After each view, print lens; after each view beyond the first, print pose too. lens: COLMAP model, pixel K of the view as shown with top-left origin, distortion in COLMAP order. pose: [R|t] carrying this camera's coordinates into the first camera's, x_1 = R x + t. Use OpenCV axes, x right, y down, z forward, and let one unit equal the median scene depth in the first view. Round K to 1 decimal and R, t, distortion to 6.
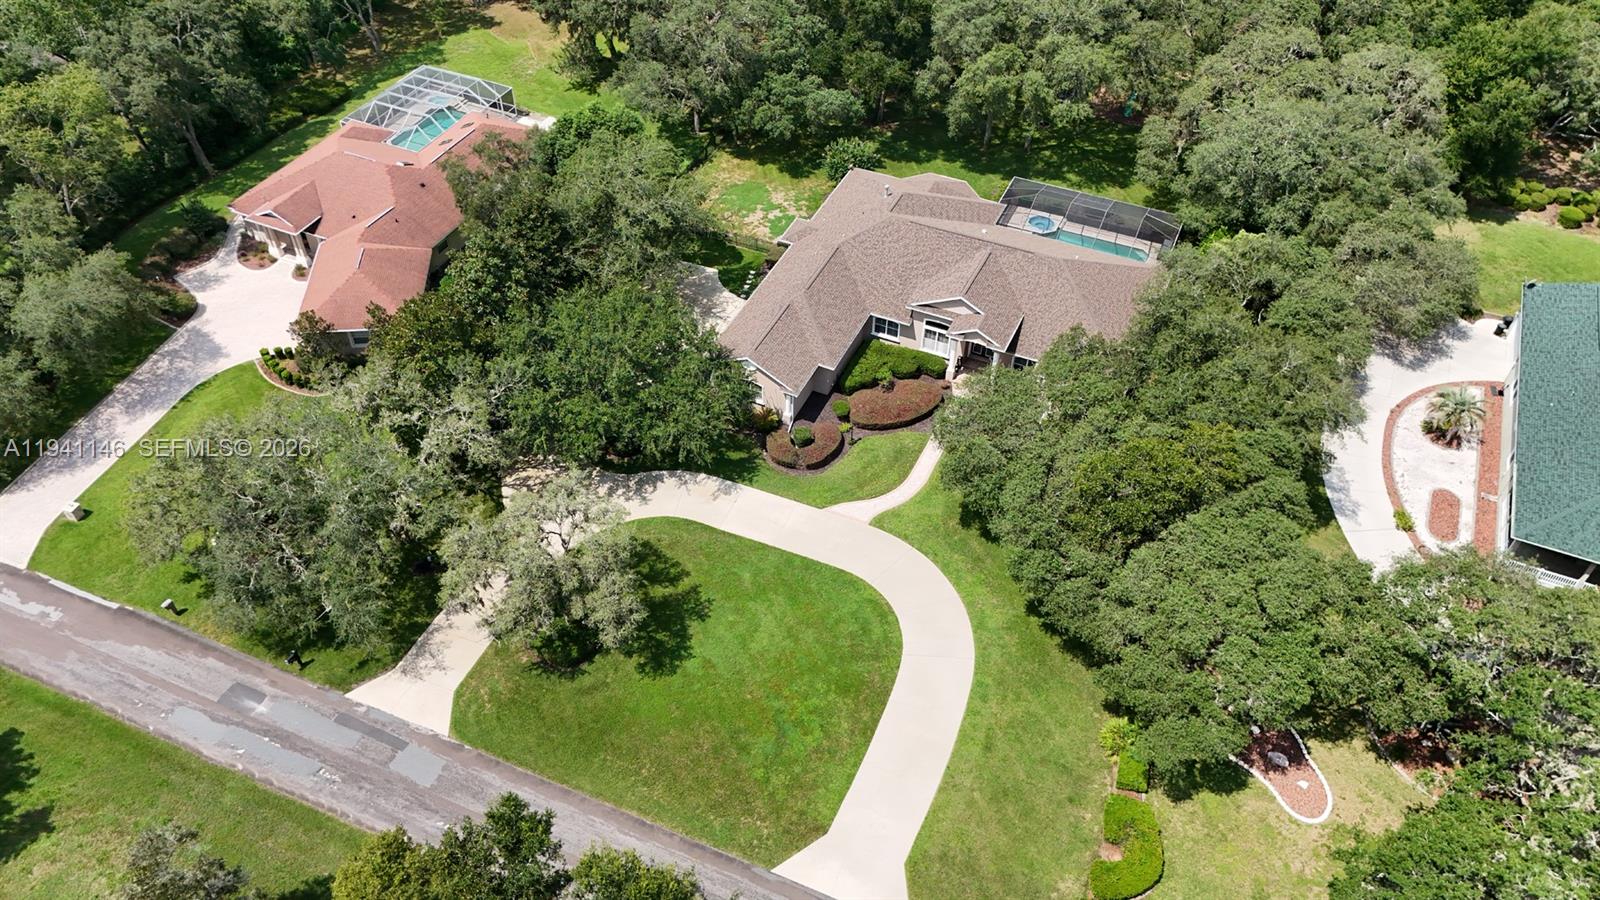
lens RADIAL K [[1172.7, 0, 800.0], [0, 1172.7, 450.0], [0, 0, 1]] dist [0.070630, -0.065925]
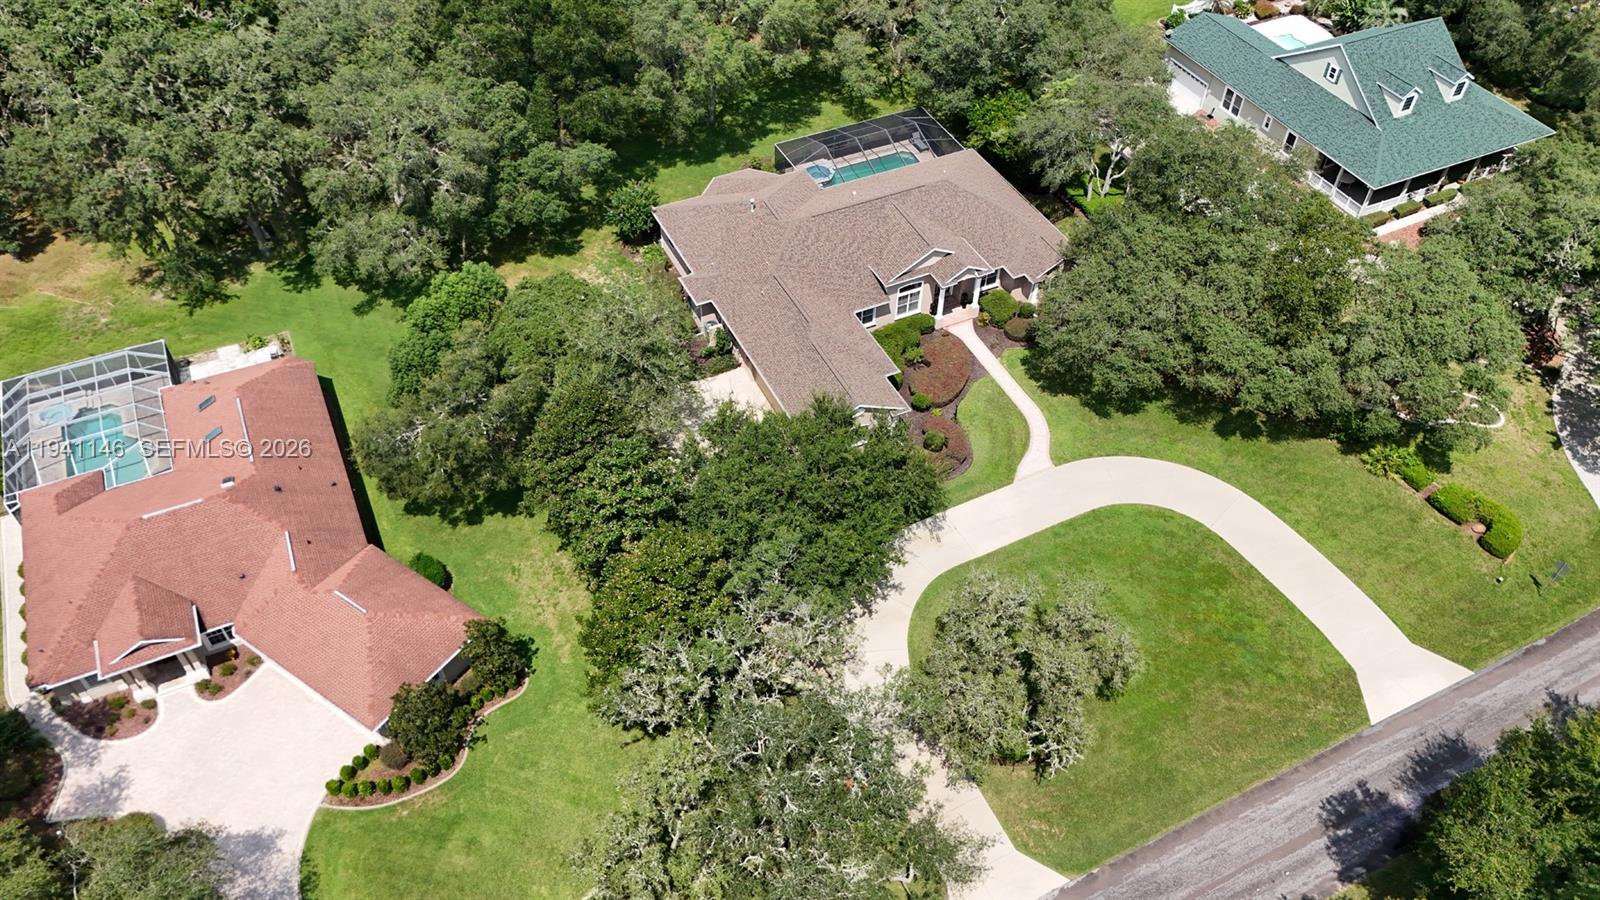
lens RADIAL K [[1179.5, 0, 800.0], [0, 1179.5, 450.0], [0, 0, 1]] dist [0.060605, -0.048927]
pose [[0.642347, -0.560172, 0.523067, -0.552546], [0.536572, 0.816014, 0.214968, -0.260346], [-0.547249, 0.142579, 0.824736, 0.228294]]
